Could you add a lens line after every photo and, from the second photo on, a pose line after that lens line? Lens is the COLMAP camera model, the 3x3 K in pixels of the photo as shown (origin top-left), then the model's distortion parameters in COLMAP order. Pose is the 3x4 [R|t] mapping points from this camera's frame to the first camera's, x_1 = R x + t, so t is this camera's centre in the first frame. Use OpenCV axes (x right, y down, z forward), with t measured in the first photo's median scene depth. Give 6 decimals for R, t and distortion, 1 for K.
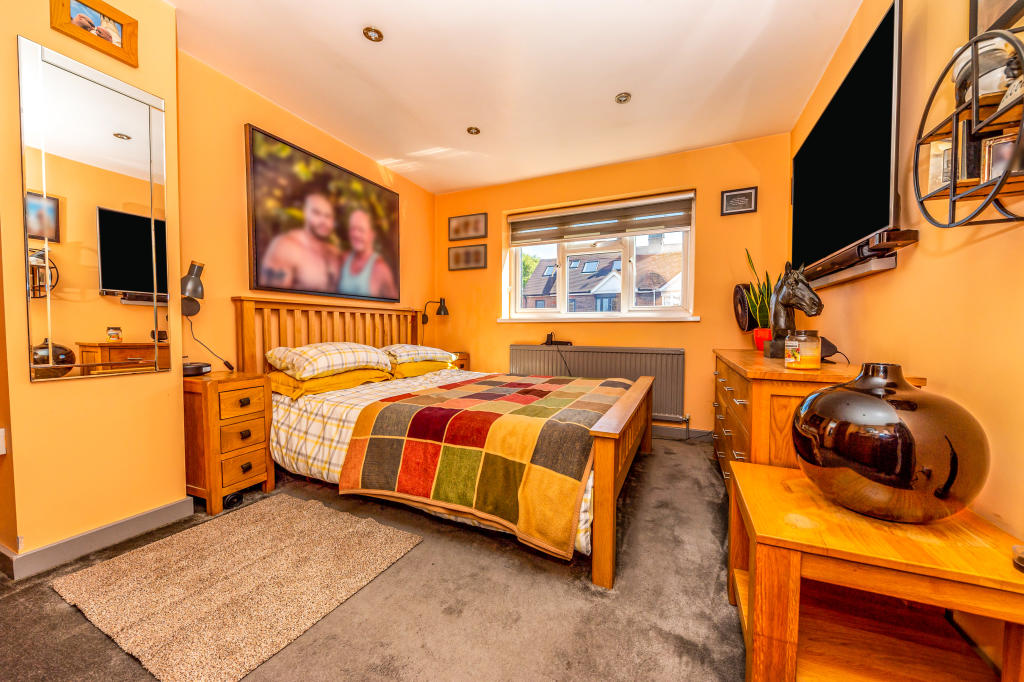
lens RADIAL K [[381.9, 0, 509.2], [0, 381.9, 343.1], [0, 0, 1]] dist [0.009220, -0.003192]
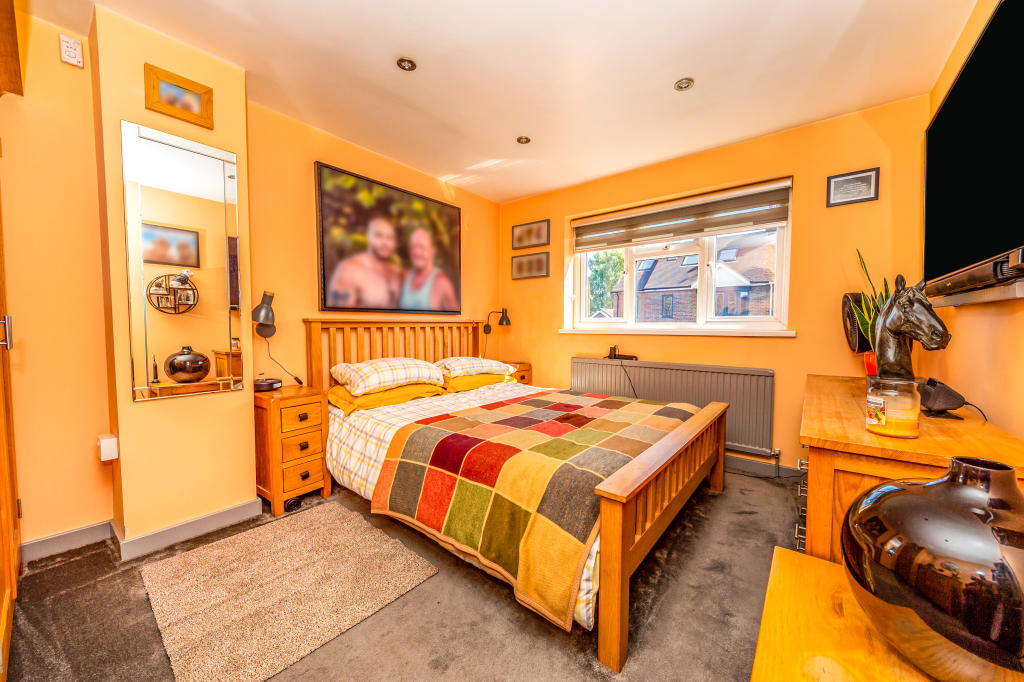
lens RADIAL K [[381.9, 0, 511.6], [0, 381.9, 341.9], [0, 0, 1]] dist [0.009220, -0.003192]
pose [[0.969651, 0.009541, -0.244307, 0.166183], [-0.006749, 0.999902, 0.012264, -0.081678], [0.244400, -0.010243, 0.969620, 0.074548]]
